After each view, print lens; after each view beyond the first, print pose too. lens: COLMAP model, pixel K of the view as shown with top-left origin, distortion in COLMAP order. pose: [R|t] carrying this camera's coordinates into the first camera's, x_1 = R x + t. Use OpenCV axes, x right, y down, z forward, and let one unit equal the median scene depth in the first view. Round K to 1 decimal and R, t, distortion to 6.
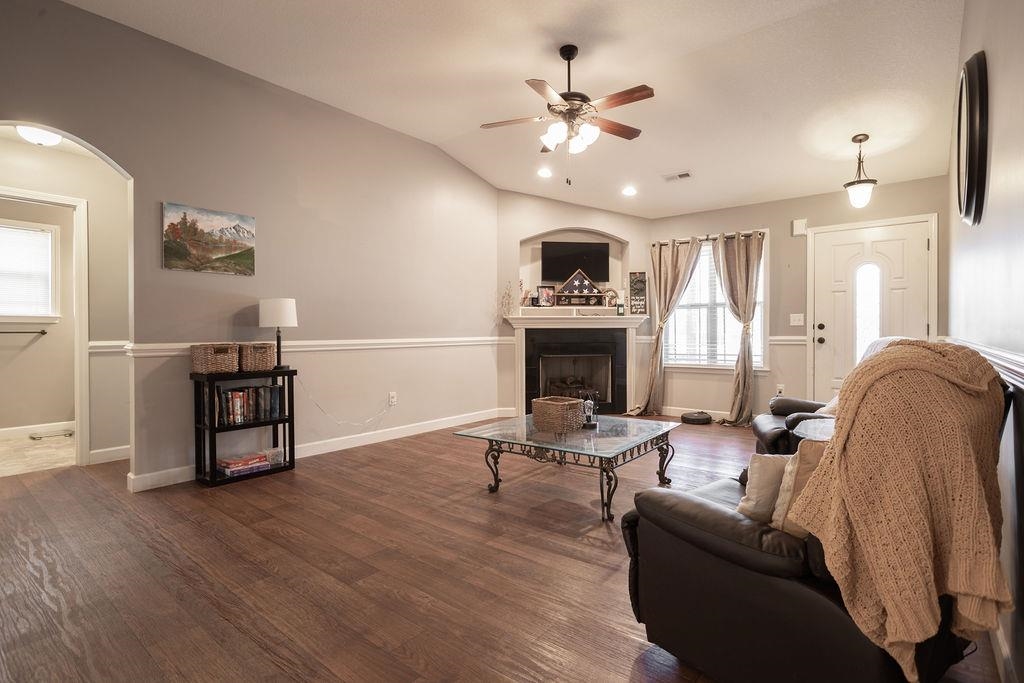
lens RADIAL K [[489.7, 0, 512.9], [0, 489.7, 334.5], [0, 0, 1]] dist [-0.001174, 0.000856]
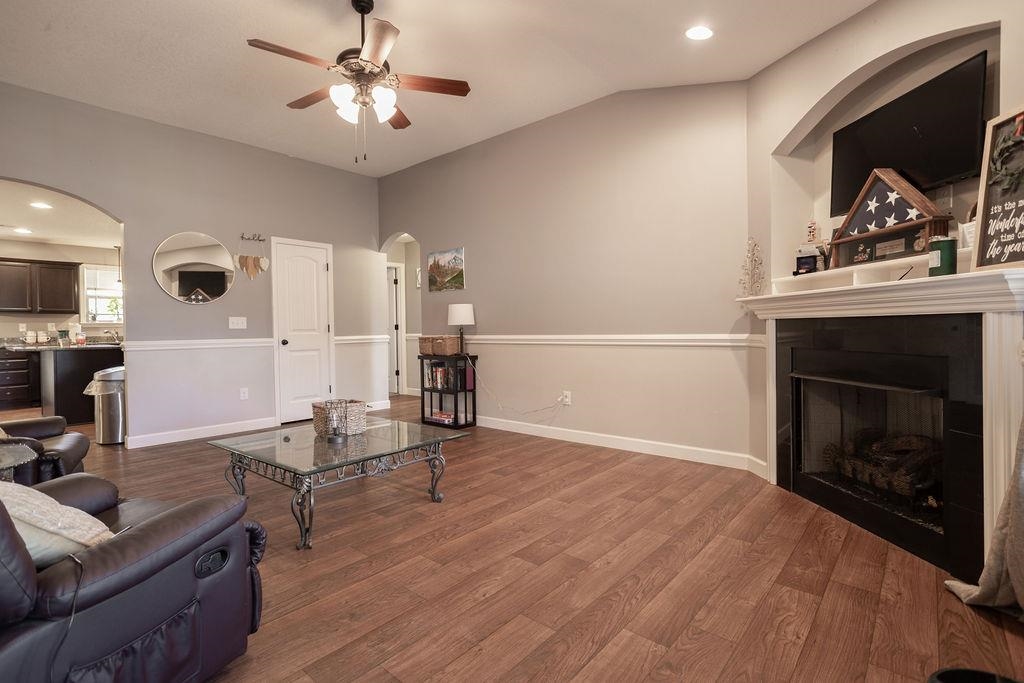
lens RADIAL K [[489.7, 0, 512.9], [0, 489.7, 334.5], [0, 0, 1]] dist [-0.001174, 0.000856]
pose [[-0.016914, 0.017586, -0.999702, 0.600410], [0.006768, 0.999824, 0.017474, -0.007693], [0.999834, -0.006470, -0.017030, 0.784523]]
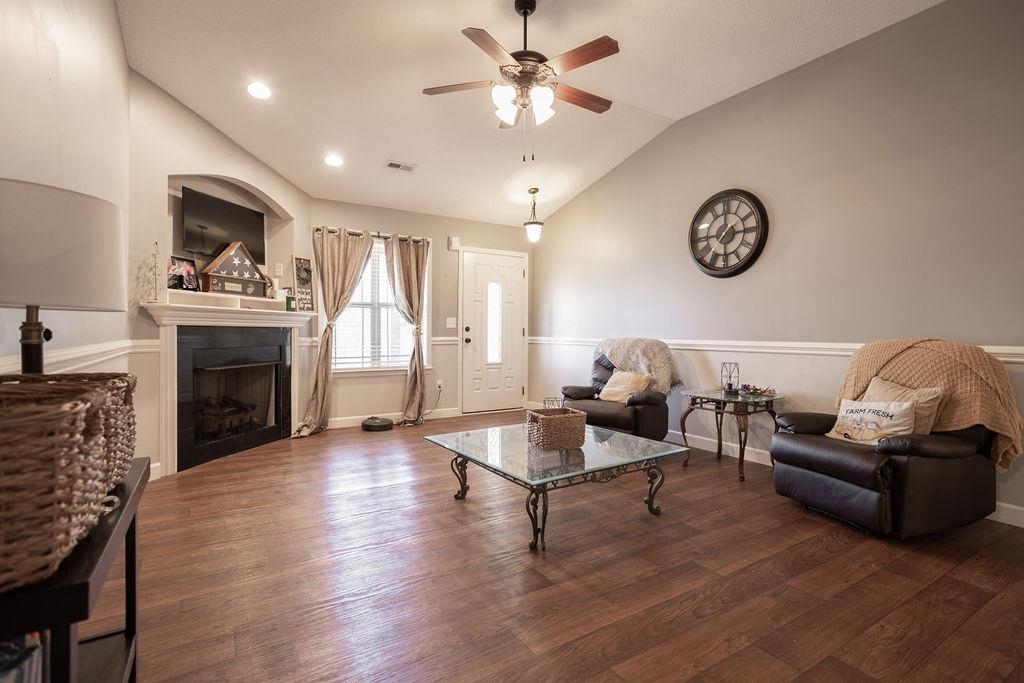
lens RADIAL K [[485.6, 0, 502.8], [0, 485.6, 330.8], [0, 0, 1]] dist [-0.001777, 0.000228]
pose [[0.330395, 0.008808, 0.943802, -0.430679], [0.001540, 0.999950, -0.009871, 0.000595], [-0.943842, 0.004714, 0.330365, 0.466951]]
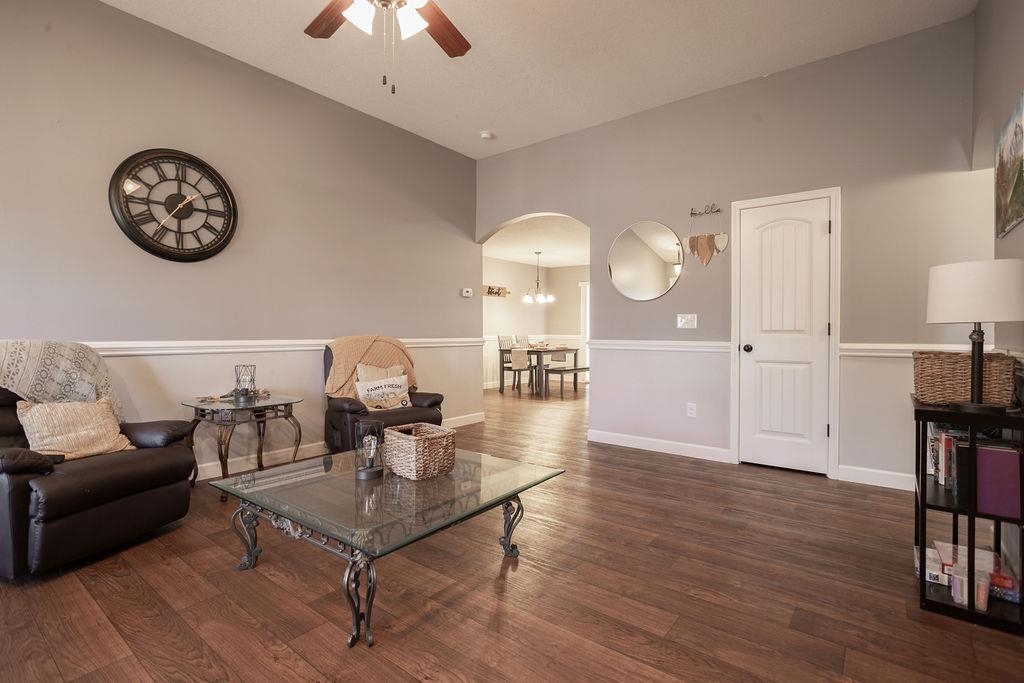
lens RADIAL K [[489.7, 0, 512.9], [0, 489.7, 334.5], [0, 0, 1]] dist [-0.001174, 0.000856]
pose [[-0.999553, 0.000885, -0.029892, -0.012543], [0.000494, 0.999914, 0.013083, -0.006597], [0.029901, 0.013062, -0.999468, 0.987100]]
